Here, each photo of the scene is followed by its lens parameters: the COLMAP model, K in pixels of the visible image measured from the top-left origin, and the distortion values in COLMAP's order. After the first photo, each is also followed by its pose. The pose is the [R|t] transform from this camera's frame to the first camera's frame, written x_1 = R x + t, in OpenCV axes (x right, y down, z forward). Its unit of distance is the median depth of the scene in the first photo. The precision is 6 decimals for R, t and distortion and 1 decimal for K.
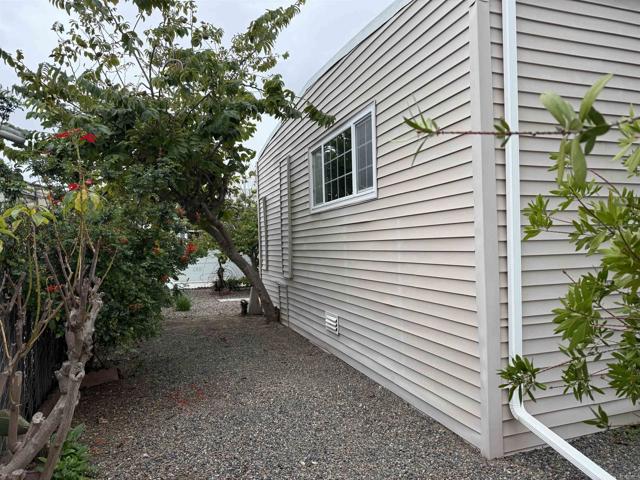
lens RADIAL K [[450.1, 0, 322.3], [0, 450.1, 243.9], [0, 0, 1]] dist [0.054115, -0.065631]
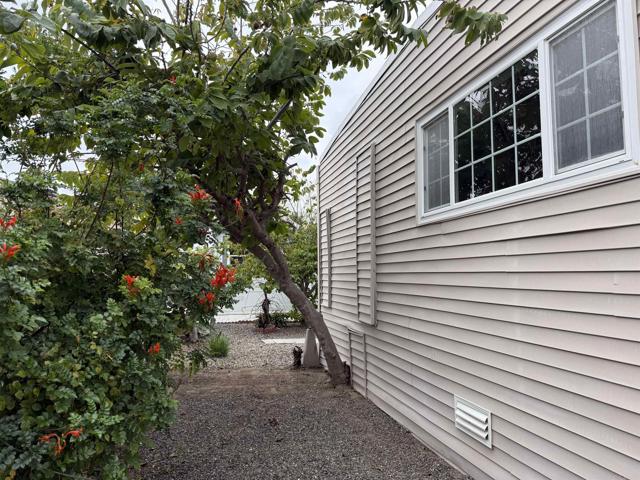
lens RADIAL K [[450.1, 0, 316.8], [0, 450.1, 238.1], [0, 0, 1]] dist [0.054115, -0.065631]
pose [[0.994371, 0.014836, -0.104906, -0.076871], [-0.022787, 0.996923, -0.075005, 0.000354], [0.103471, 0.076973, 0.991650, 0.288890]]
